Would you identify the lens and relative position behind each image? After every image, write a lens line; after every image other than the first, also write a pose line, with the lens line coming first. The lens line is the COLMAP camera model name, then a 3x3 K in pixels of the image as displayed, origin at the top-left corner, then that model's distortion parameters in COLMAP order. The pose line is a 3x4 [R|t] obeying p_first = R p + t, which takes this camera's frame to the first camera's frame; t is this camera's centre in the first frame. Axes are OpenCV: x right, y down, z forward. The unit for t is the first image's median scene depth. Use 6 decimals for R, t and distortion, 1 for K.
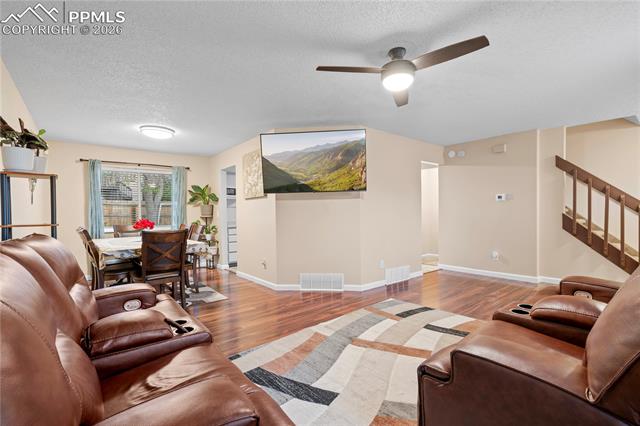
lens RADIAL K [[296.6, 0, 321.8], [0, 296.6, 215.8], [0, 0, 1]] dist [-0.000406, 0.000314]
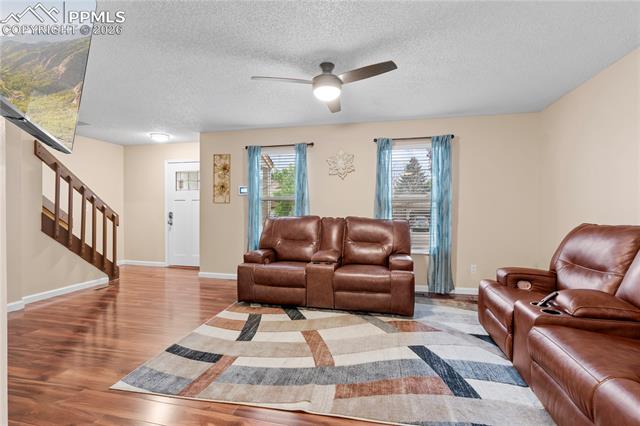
lens RADIAL K [[296.6, 0, 321.8], [0, 296.6, 215.8], [0, 0, 1]] dist [-0.000406, 0.000314]
pose [[-0.620141, -0.003829, 0.784481, -0.449344], [0.008998, 0.999888, 0.011993, -0.003857], [-0.784439, 0.014497, -0.620037, 1.284349]]
